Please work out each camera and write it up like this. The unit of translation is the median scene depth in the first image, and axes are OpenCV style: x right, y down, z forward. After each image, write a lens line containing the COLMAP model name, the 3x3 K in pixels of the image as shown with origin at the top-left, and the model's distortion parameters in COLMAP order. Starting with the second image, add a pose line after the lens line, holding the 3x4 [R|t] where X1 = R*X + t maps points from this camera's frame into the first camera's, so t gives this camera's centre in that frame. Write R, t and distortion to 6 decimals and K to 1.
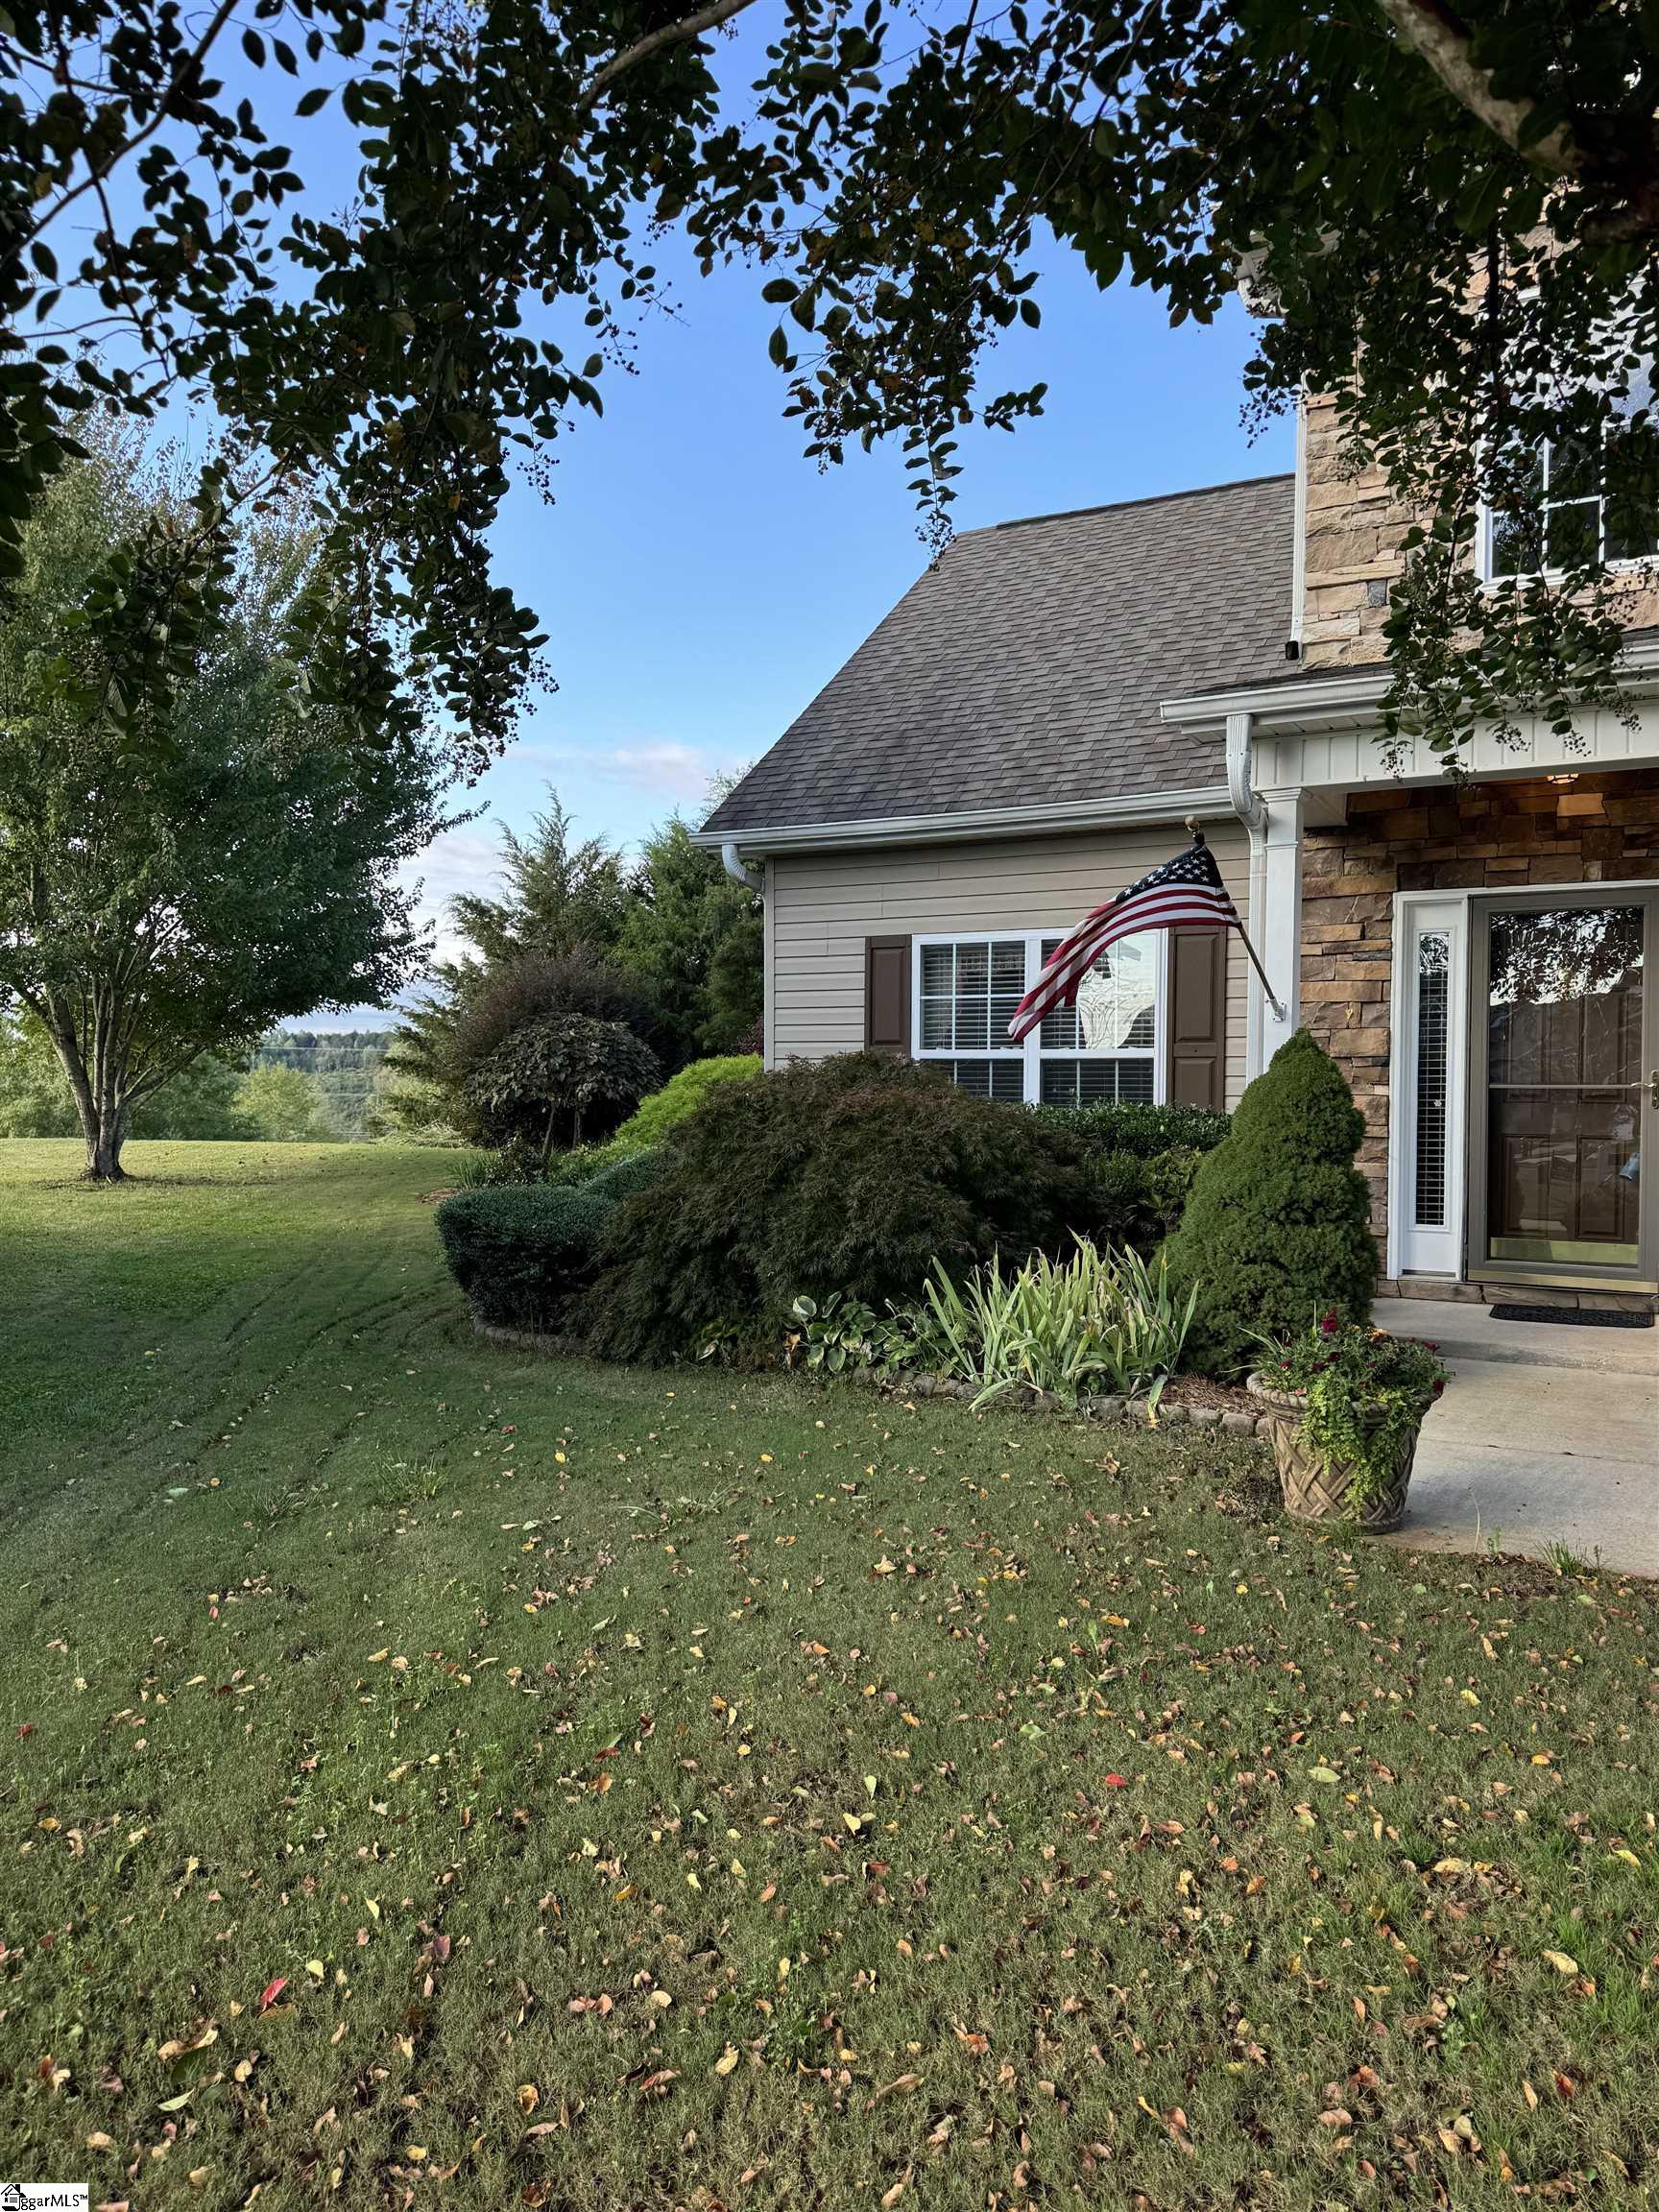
lens RADIAL K [[1558.7, 0, 829.5], [0, 1558.7, 1106.0], [0, 0, 1]] dist [0.142873, -0.279209]
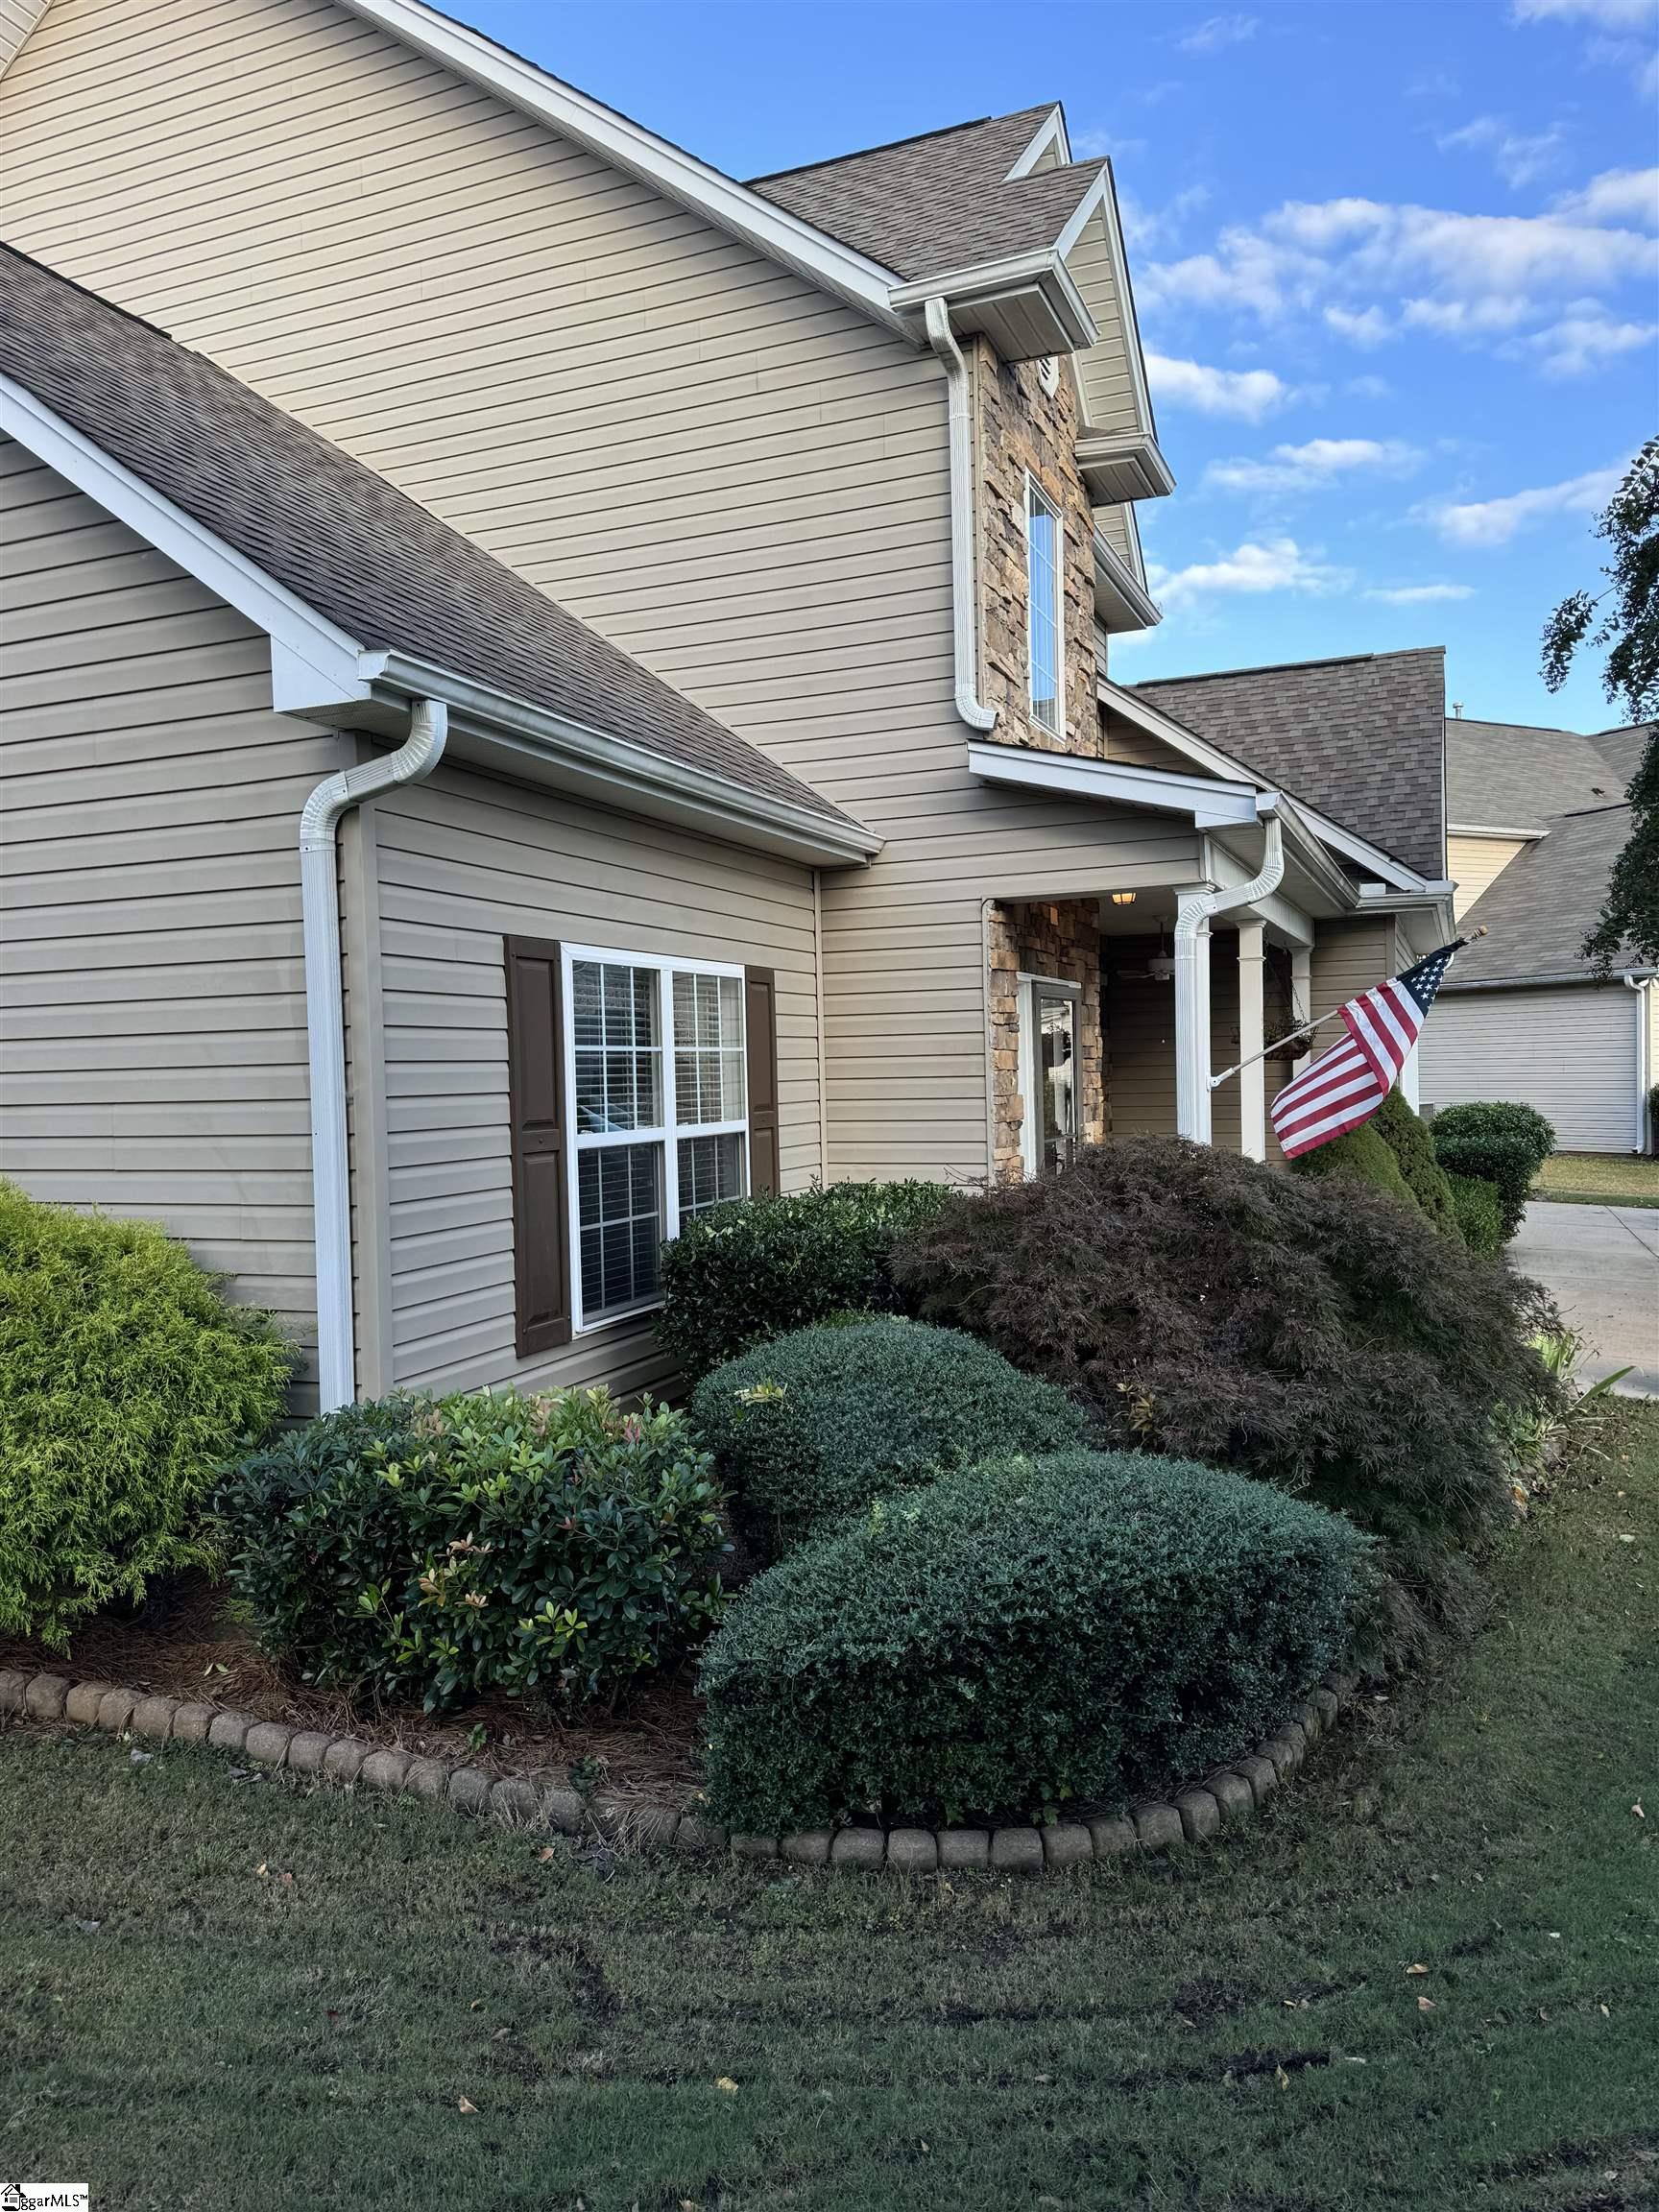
lens RADIAL K [[1558.7, 0, 829.5], [0, 1558.7, 1106.0], [0, 0, 1]] dist [0.142873, -0.279209]
pose [[-0.108655, -0.028045, 0.993684, -0.566551], [0.037069, 0.998792, 0.032243, -0.064497], [-0.993388, 0.040338, -0.107485, 0.994309]]
